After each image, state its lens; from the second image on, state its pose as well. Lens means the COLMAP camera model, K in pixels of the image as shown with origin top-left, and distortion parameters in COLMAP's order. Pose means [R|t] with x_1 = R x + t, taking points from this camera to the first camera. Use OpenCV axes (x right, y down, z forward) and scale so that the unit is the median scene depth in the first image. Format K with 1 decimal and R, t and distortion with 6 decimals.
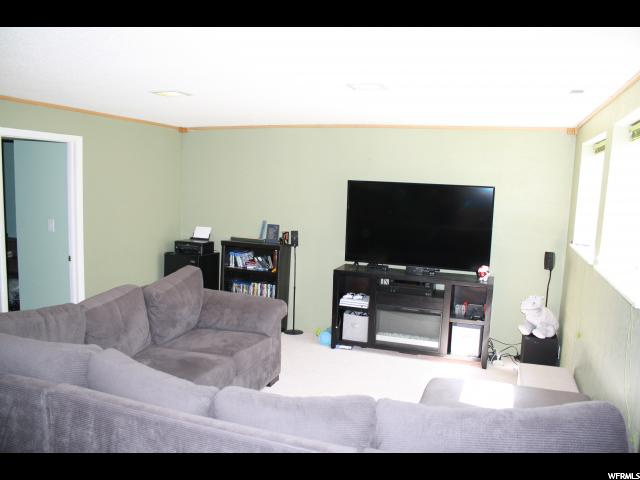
lens RADIAL K [[540.2, 0, 320.0], [0, 540.2, 240.0], [0, 0, 1]] dist [-0.112254, 0.014766]
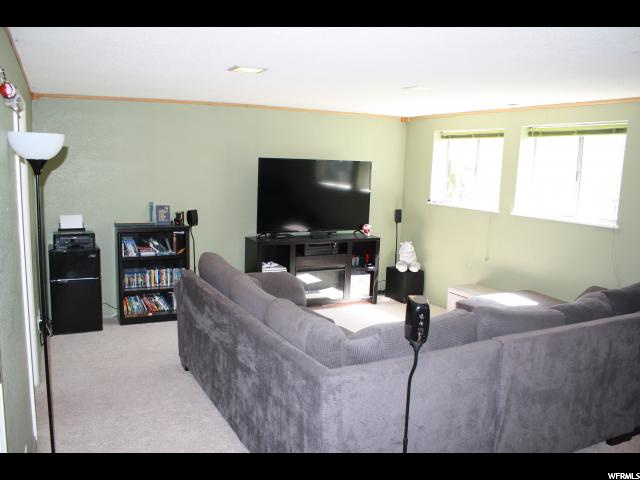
lens RADIAL K [[540.2, 0, 320.0], [0, 540.2, 240.0], [0, 0, 1]] dist [-0.112254, 0.014766]
pose [[0.682889, -0.119595, 0.720666, -0.616952], [0.073111, 0.992744, 0.095468, -0.040214], [-0.726854, -0.012506, 0.686678, 0.174041]]
